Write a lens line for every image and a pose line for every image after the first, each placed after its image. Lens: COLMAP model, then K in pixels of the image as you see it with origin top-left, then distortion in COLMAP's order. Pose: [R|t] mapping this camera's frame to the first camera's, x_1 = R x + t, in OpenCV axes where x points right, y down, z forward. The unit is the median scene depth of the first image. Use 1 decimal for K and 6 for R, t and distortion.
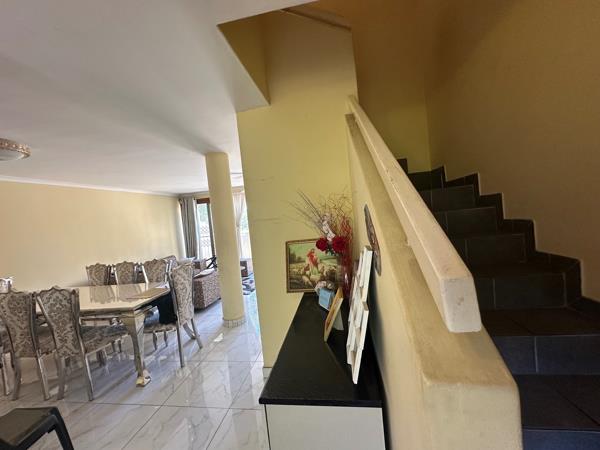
lens RADIAL K [[239.5, 0, 299.3], [0, 239.5, 223.5], [0, 0, 1]] dist [-0.004332, -0.000023]
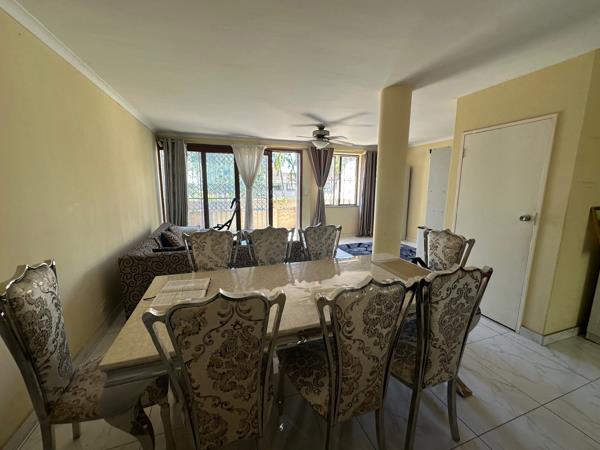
lens RADIAL K [[239.5, 0, 299.3], [0, 239.5, 223.5], [0, 0, 1]] dist [-0.004332, -0.000023]
pose [[0.875522, 0.031892, 0.482125, -0.965120], [-0.080249, 0.993559, 0.080006, 0.097283], [-0.476468, -0.108737, 0.872442, 0.438779]]
